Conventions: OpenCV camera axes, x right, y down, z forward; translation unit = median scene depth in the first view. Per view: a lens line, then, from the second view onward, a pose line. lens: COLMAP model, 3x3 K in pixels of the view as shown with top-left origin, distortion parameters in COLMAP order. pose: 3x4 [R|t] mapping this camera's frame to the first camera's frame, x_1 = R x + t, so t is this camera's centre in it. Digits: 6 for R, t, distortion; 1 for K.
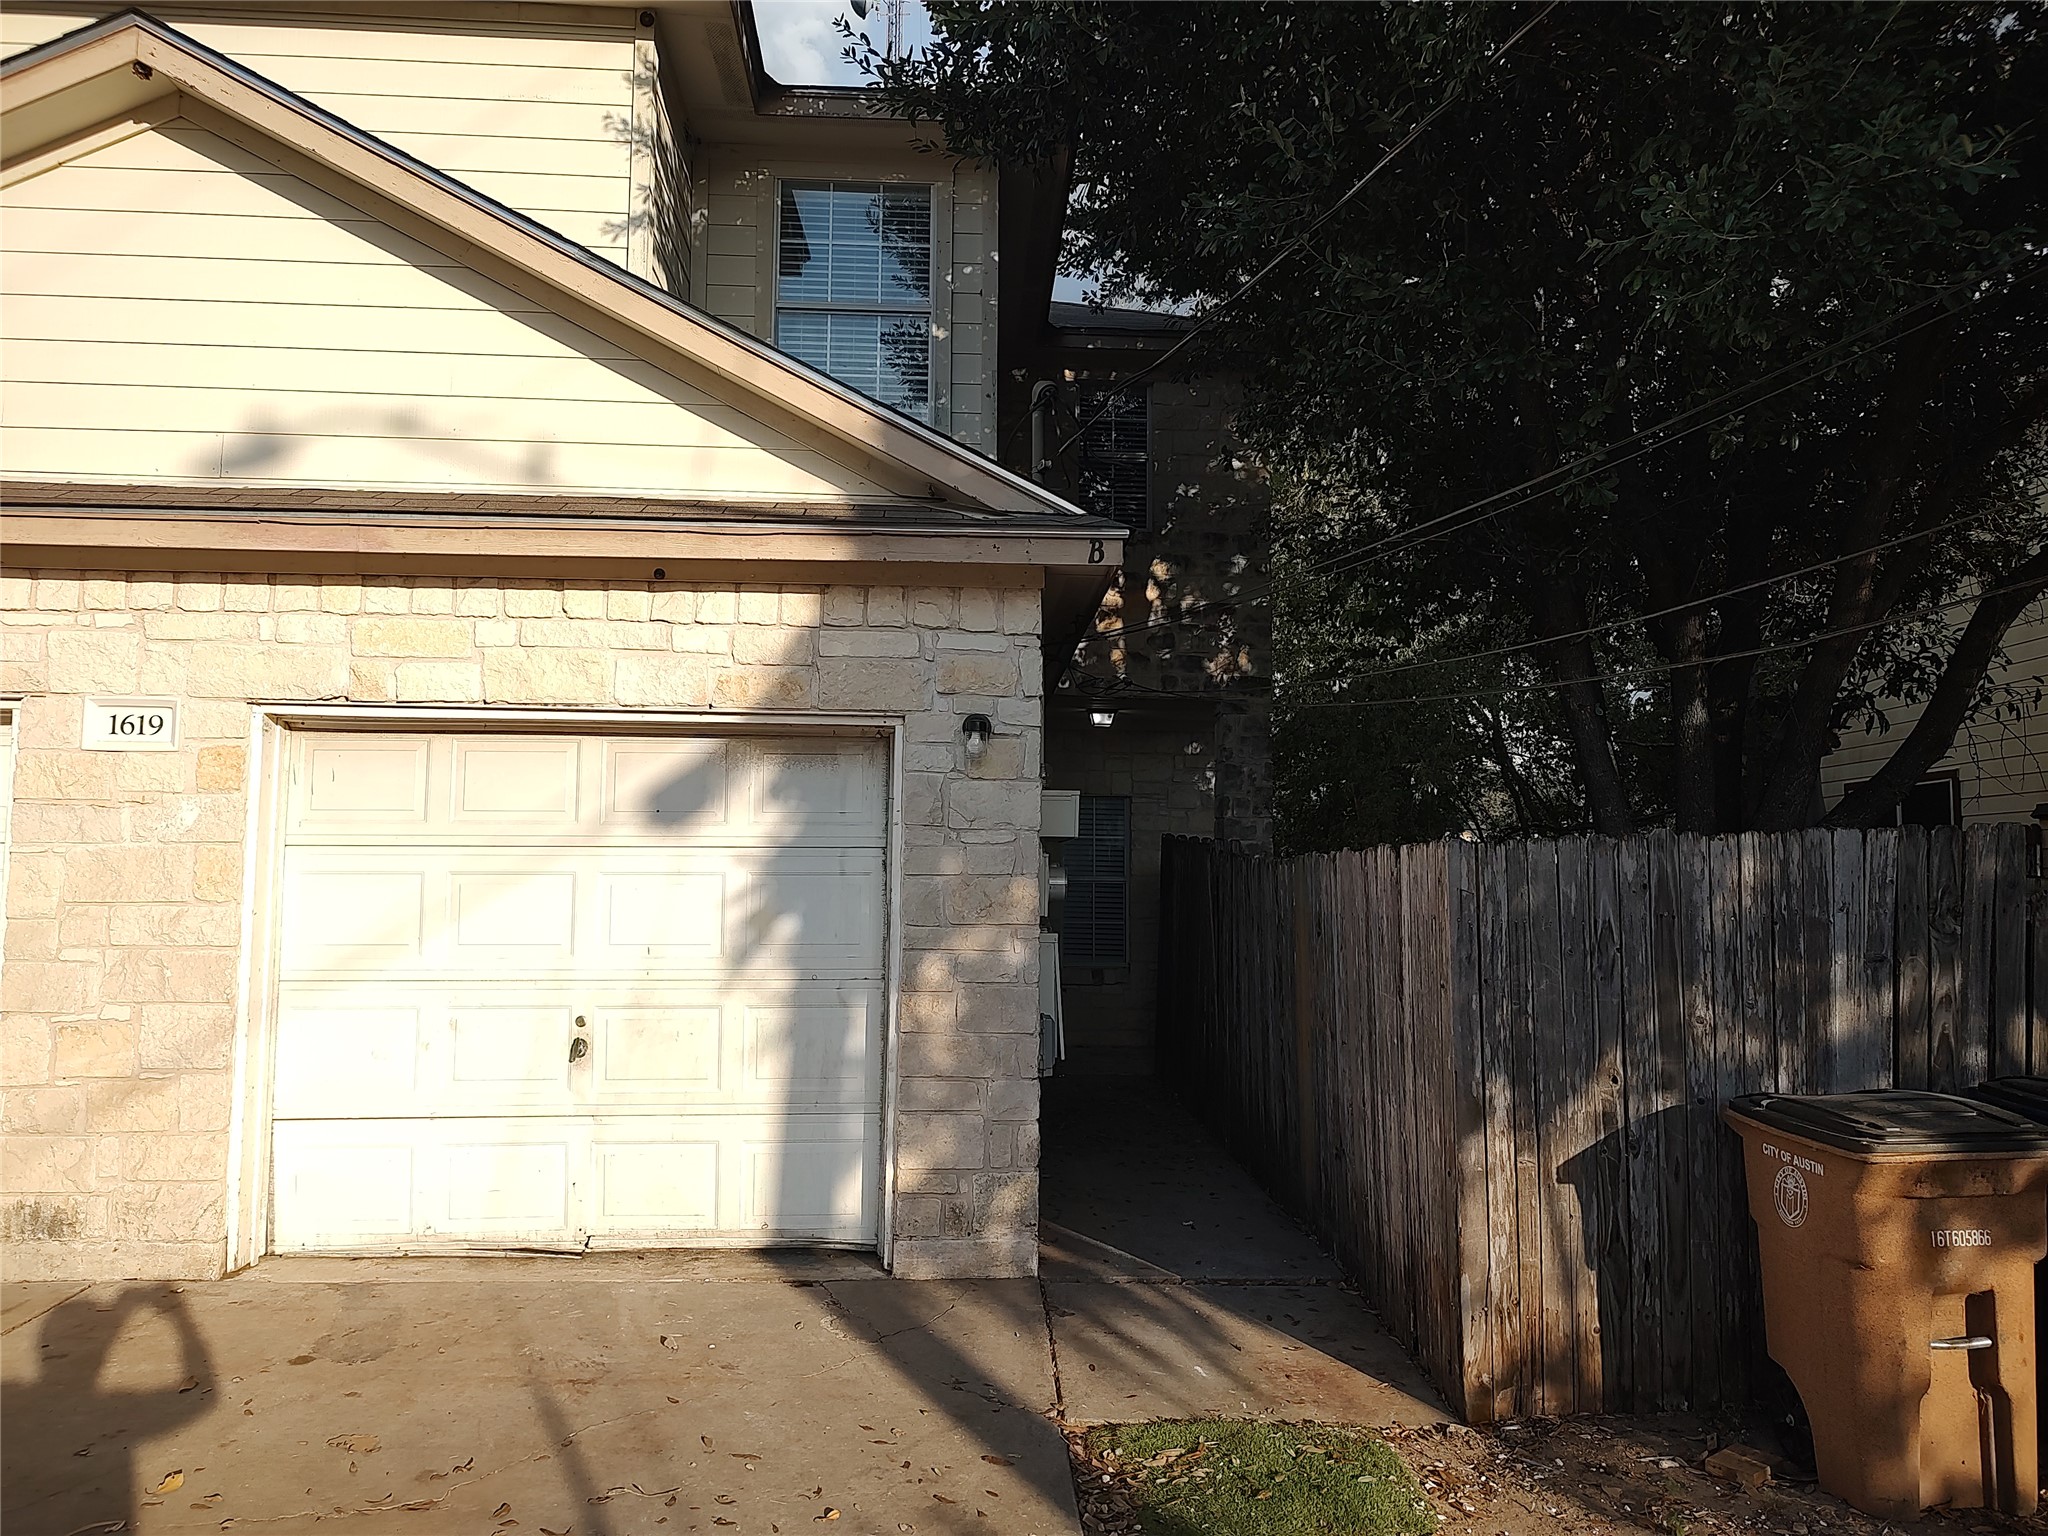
lens RADIAL K [[1464.9, 0, 1032.0], [0, 1464.9, 760.6], [0, 0, 1]] dist [0.031289, -0.025760]
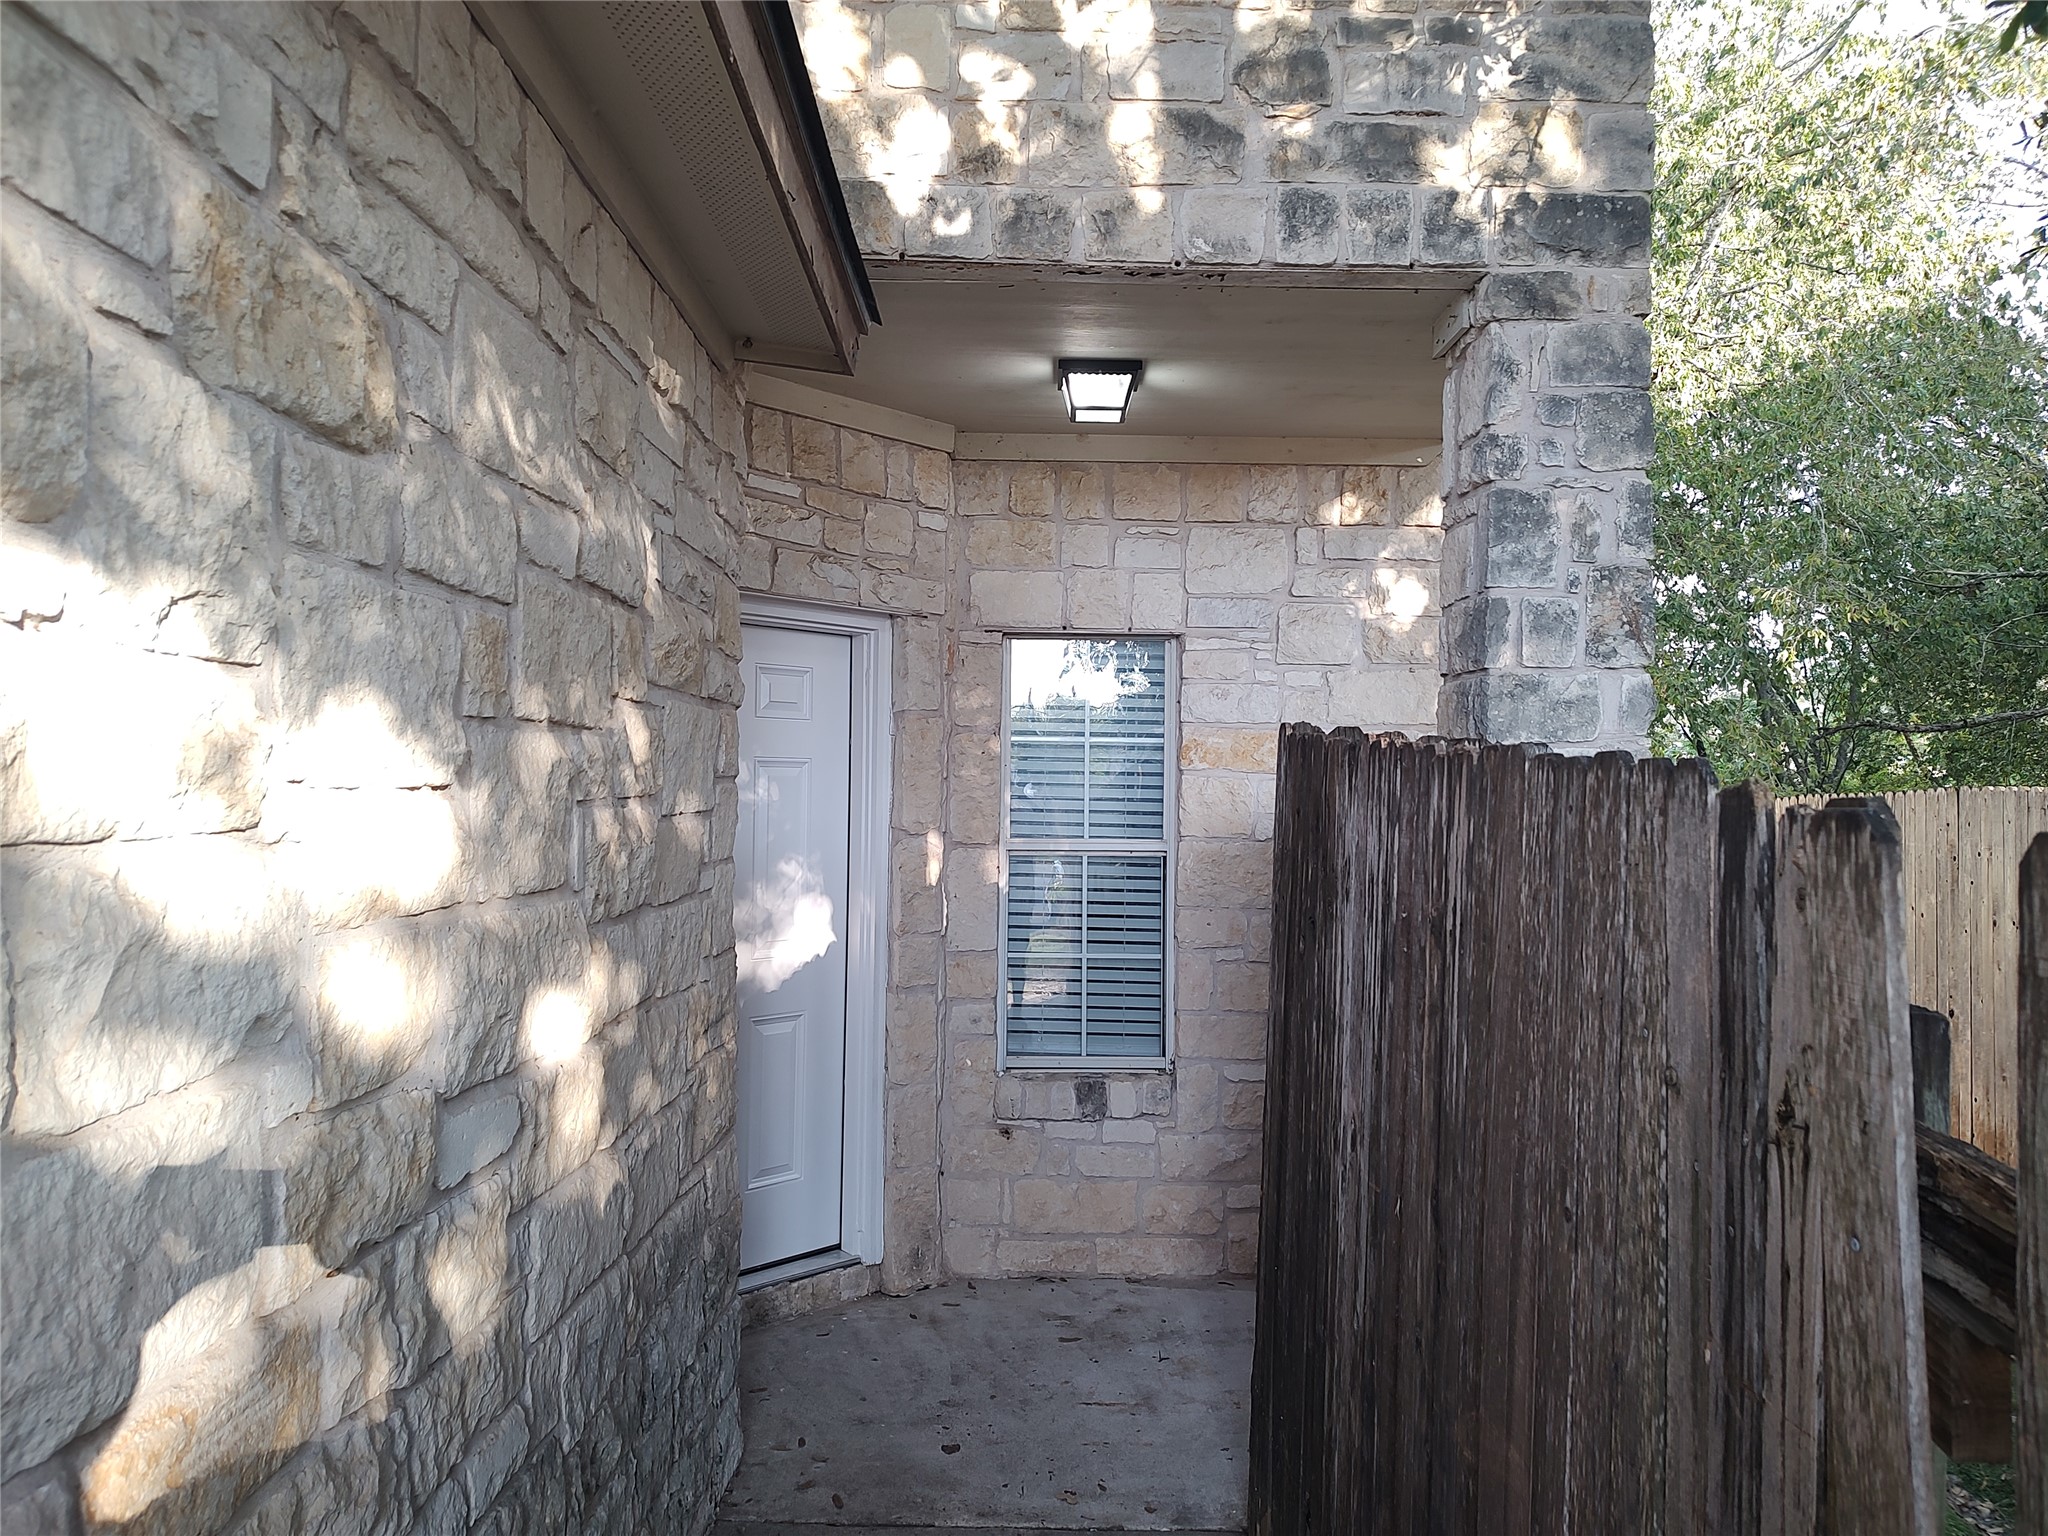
lens RADIAL K [[1464.9, 0, 1032.0], [0, 1464.9, 760.6], [0, 0, 1]] dist [0.031289, -0.025760]
pose [[0.999106, 0.003718, -0.042118, 0.050450], [-0.001205, 0.998225, 0.059538, 0.039474], [0.042265, -0.059434, 0.997337, 0.690643]]
